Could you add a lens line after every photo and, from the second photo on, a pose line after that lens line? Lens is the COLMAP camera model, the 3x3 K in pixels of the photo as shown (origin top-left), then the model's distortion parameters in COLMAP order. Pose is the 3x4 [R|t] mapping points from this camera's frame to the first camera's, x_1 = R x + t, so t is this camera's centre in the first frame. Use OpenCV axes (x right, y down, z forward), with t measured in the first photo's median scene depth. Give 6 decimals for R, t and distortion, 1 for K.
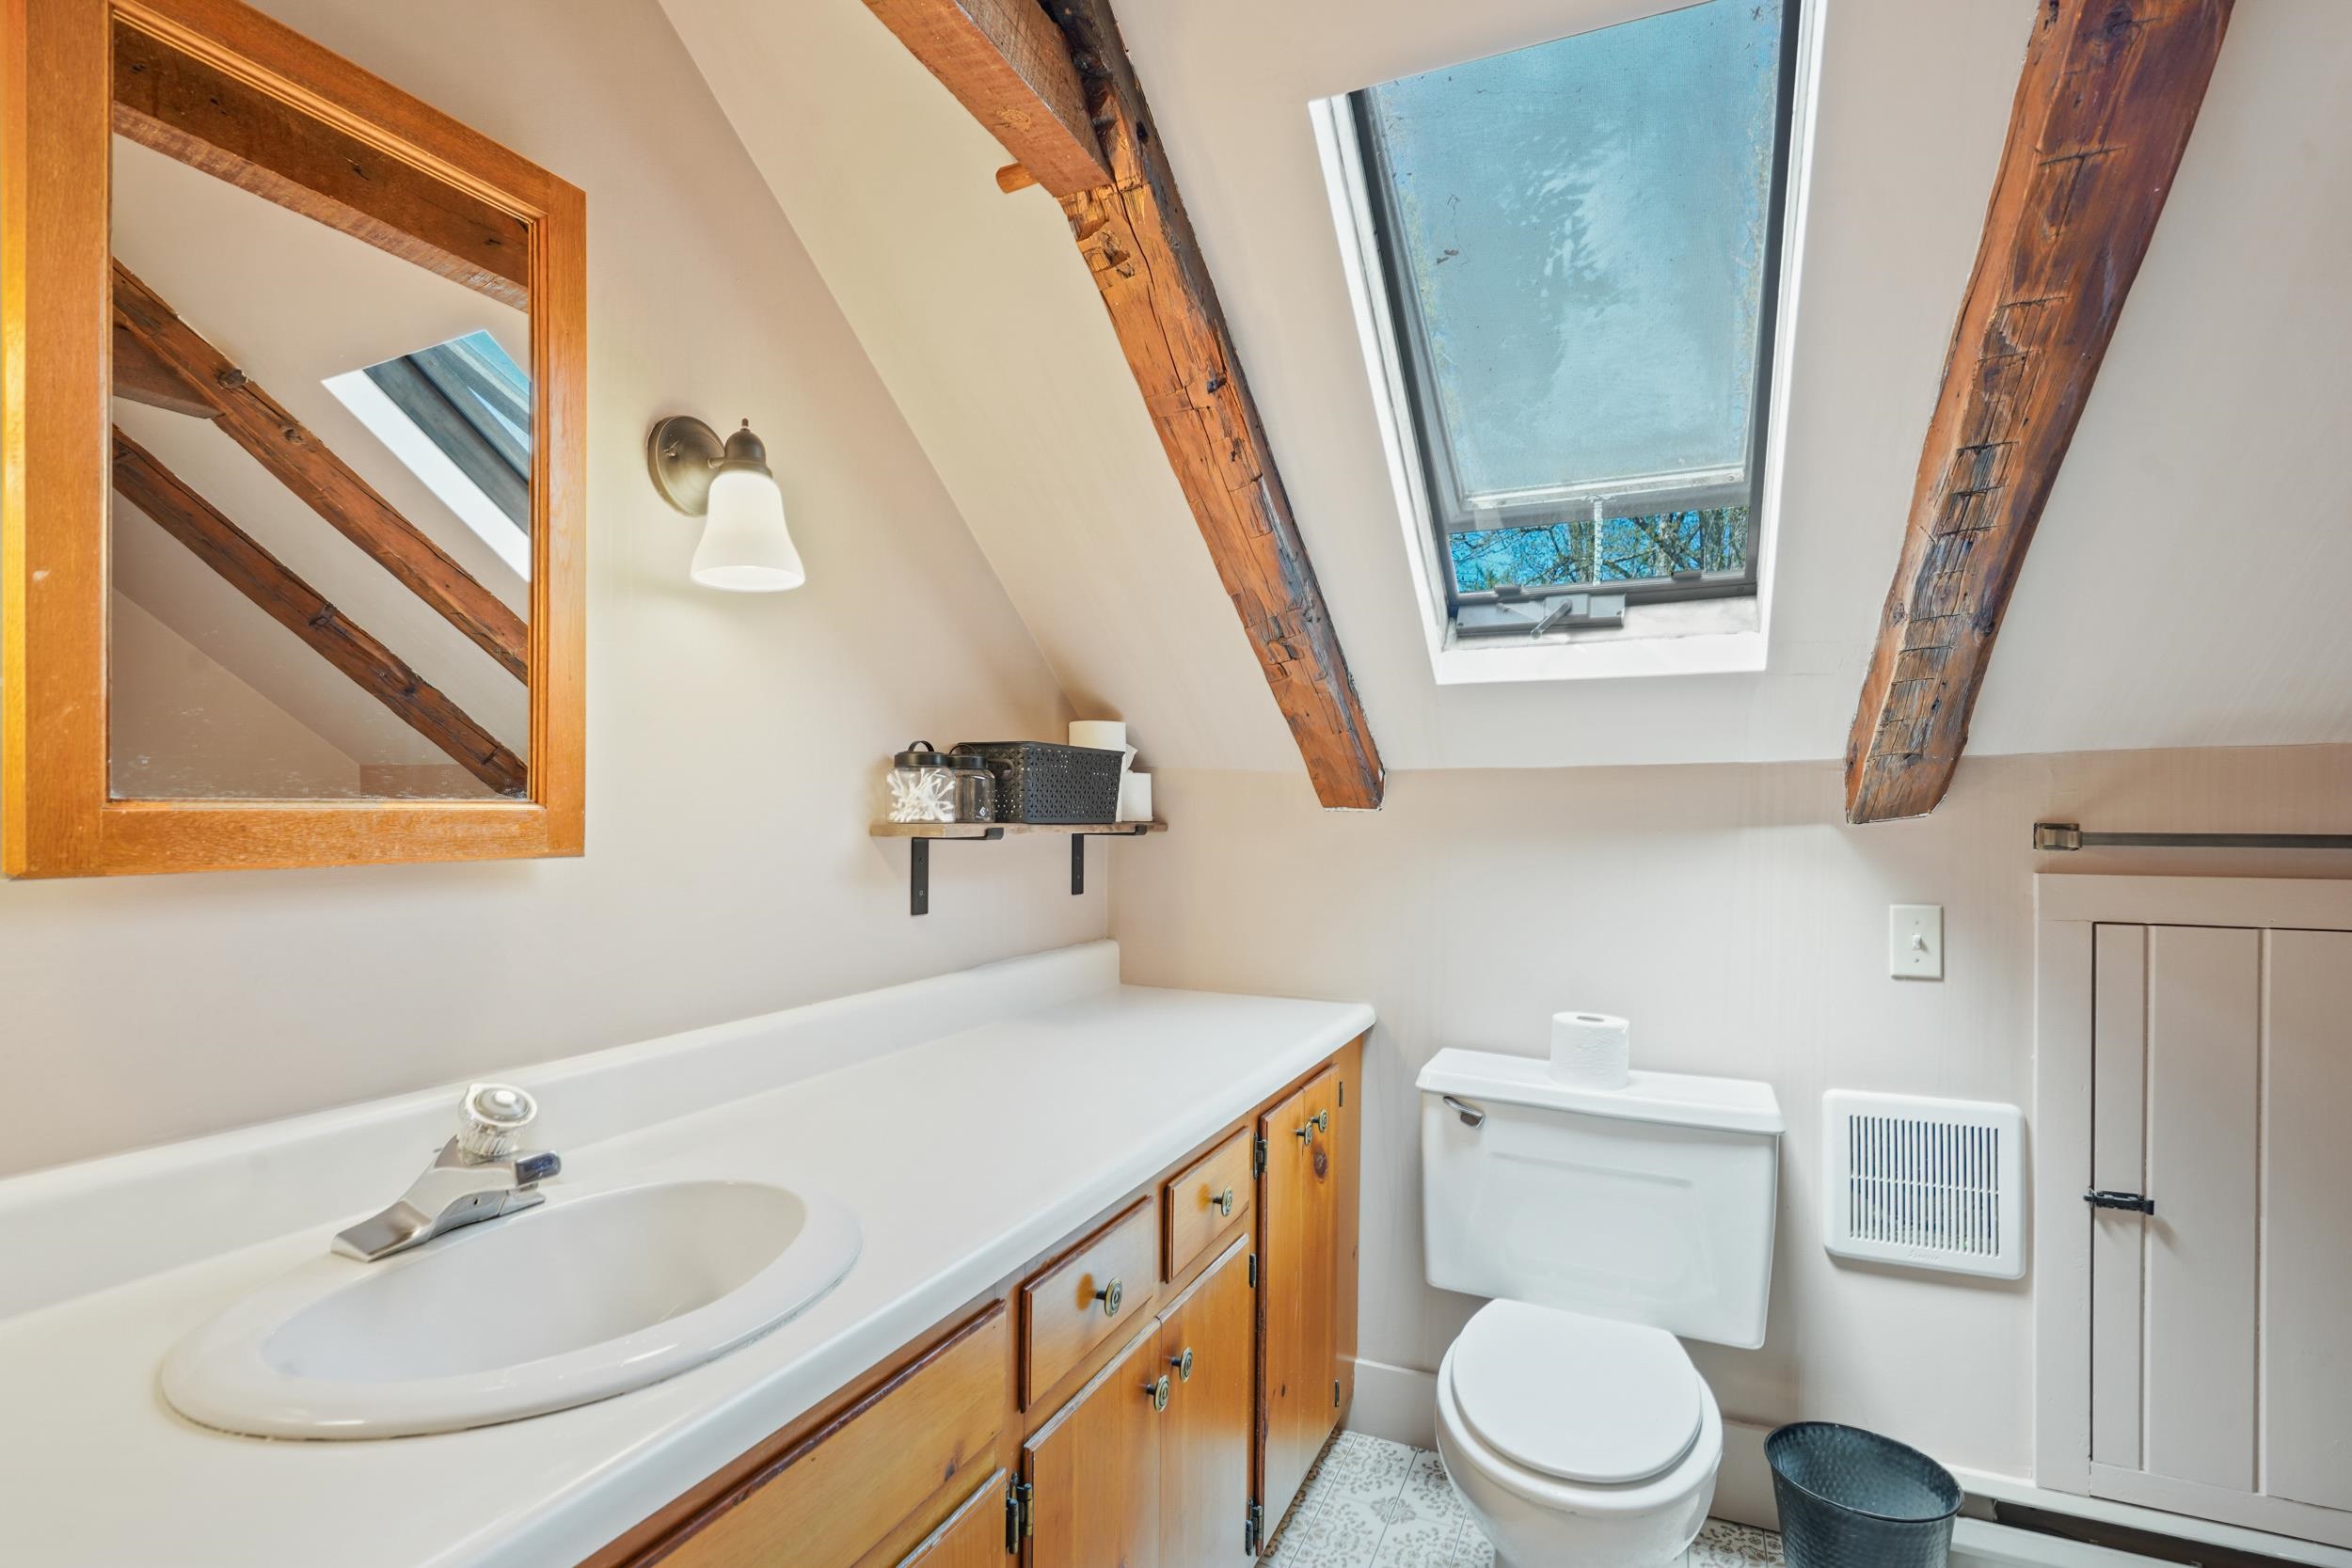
lens RADIAL K [[1102.6, 0, 1156.3], [0, 1102.6, 792.4], [0, 0, 1]] dist [-0.006677, 0.002716]
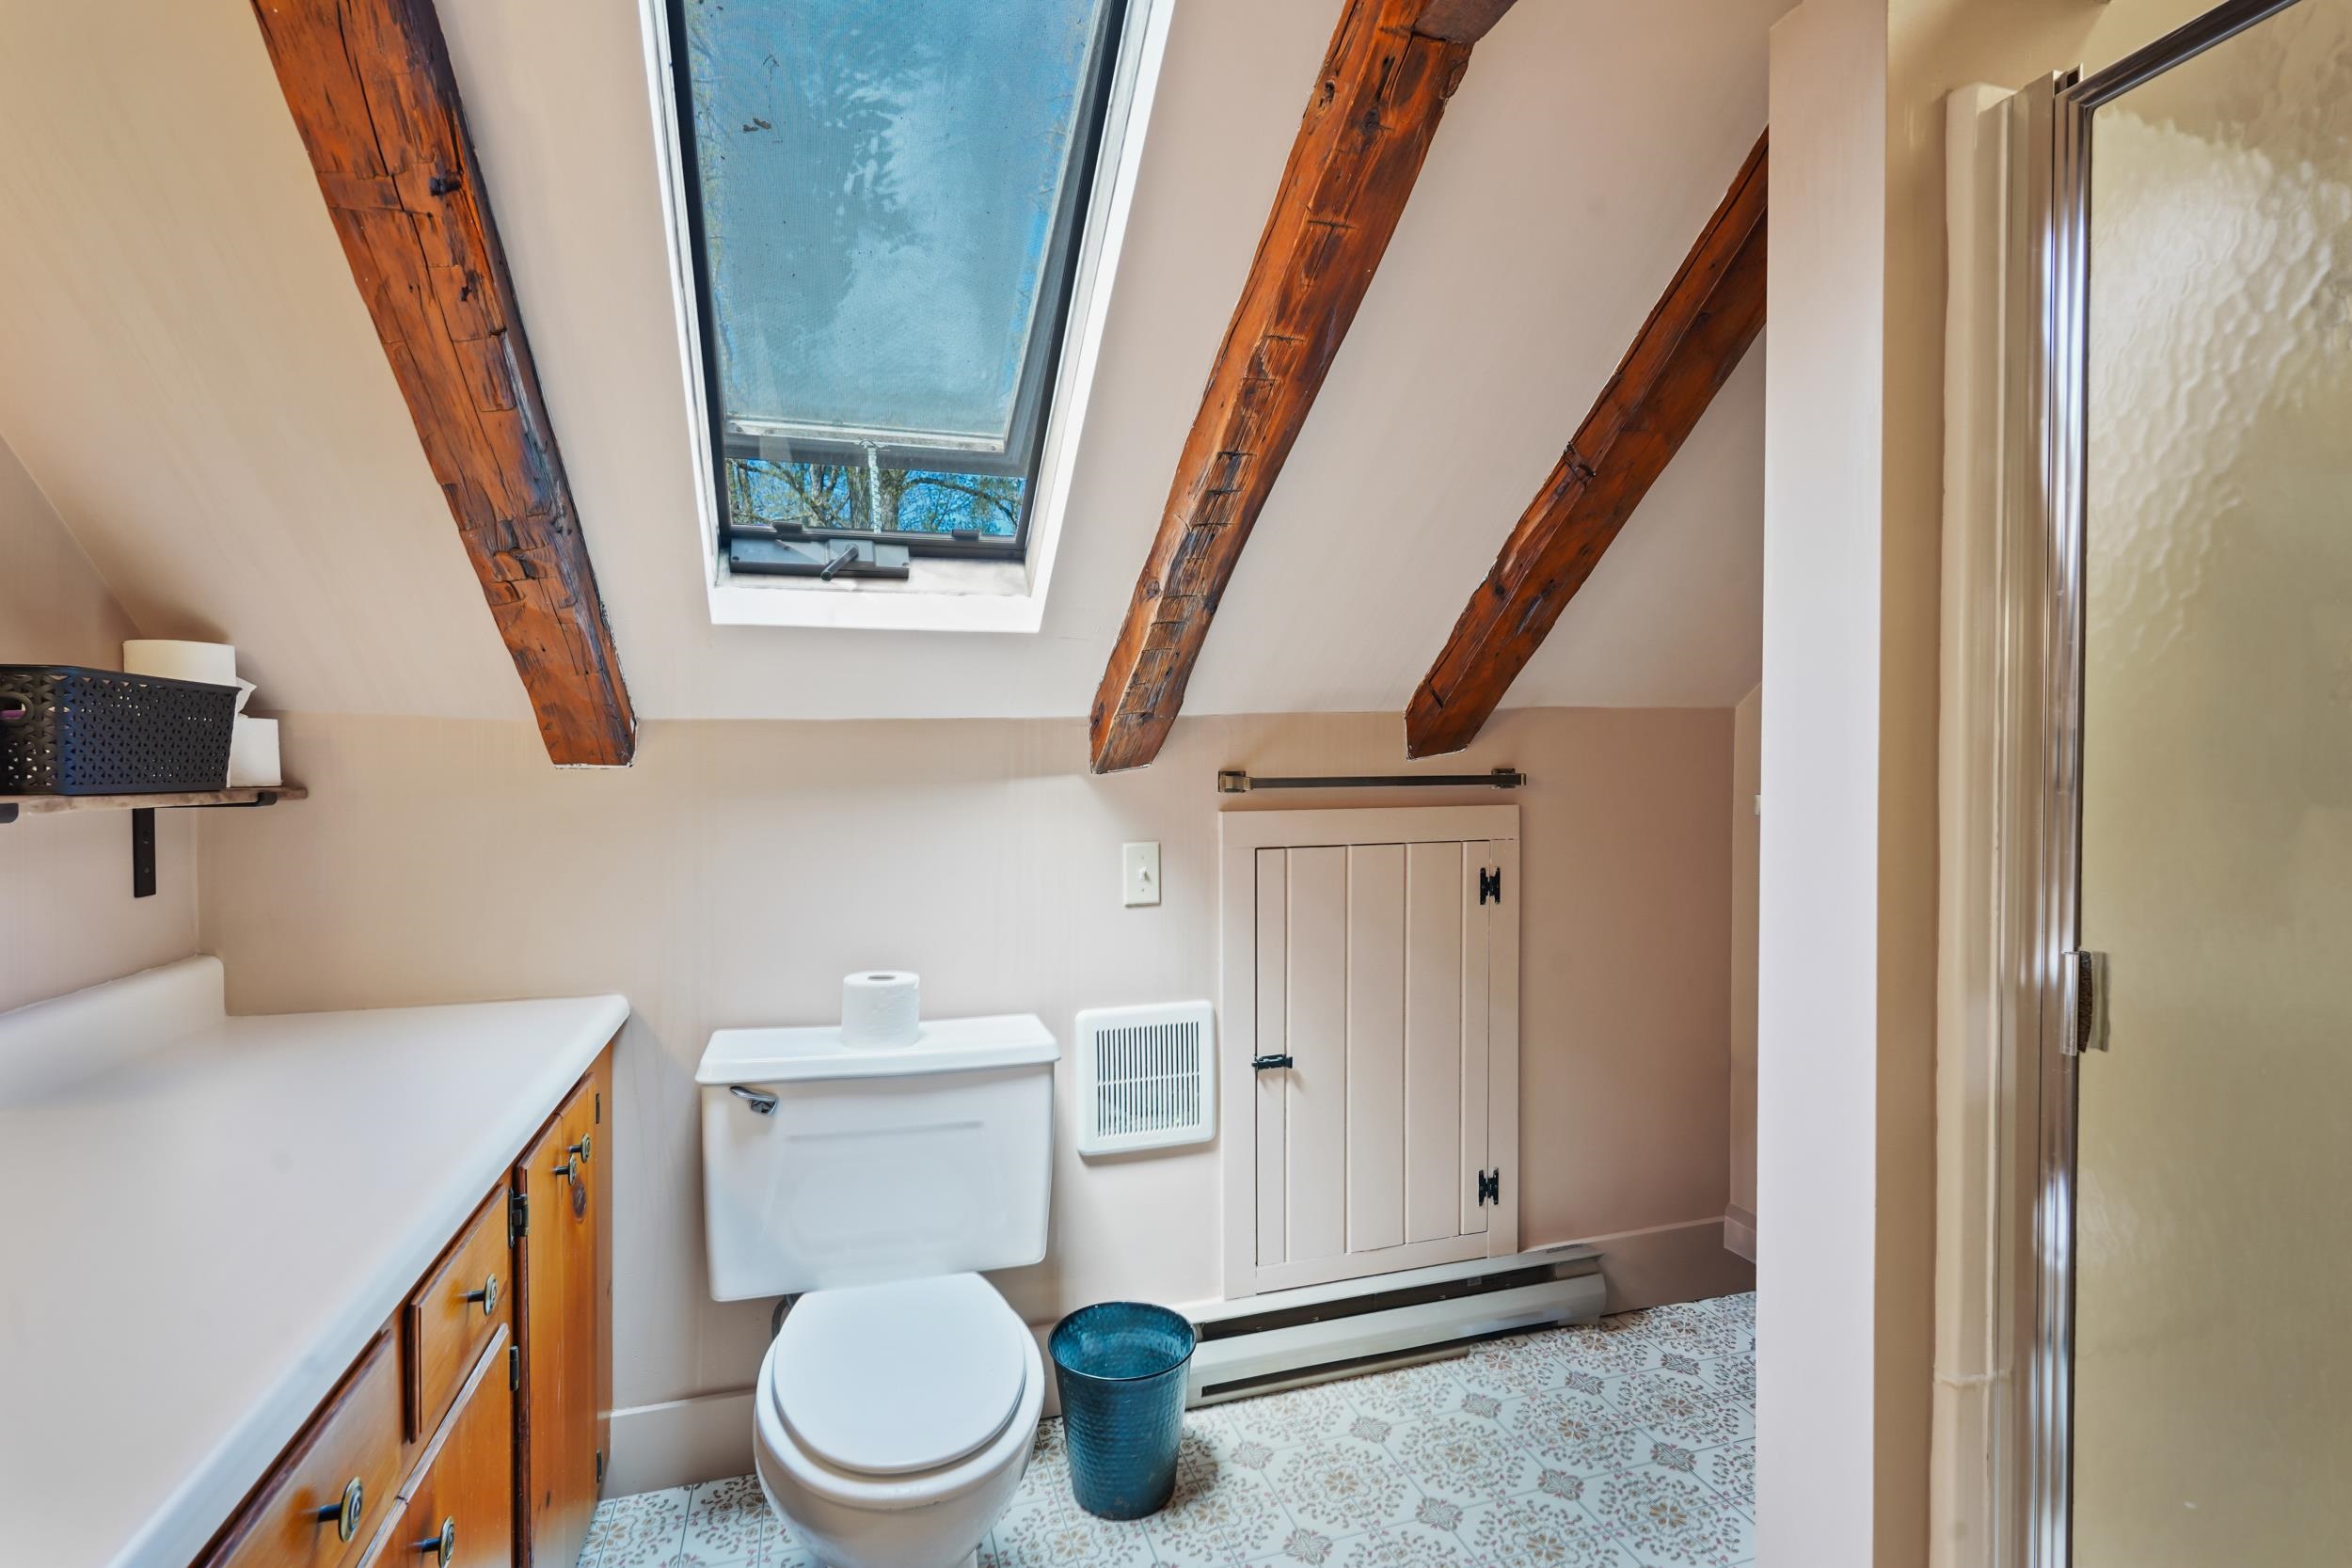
lens RADIAL K [[1102.6, 0, 1189.9], [0, 1102.6, 771.7], [0, 0, 1]] dist [-0.006677, 0.002716]
pose [[0.747816, -0.014872, 0.663740, -0.051668], [-0.000981, 0.999723, 0.023506, -0.000682], [-0.663906, -0.018230, 0.747594, 0.097330]]
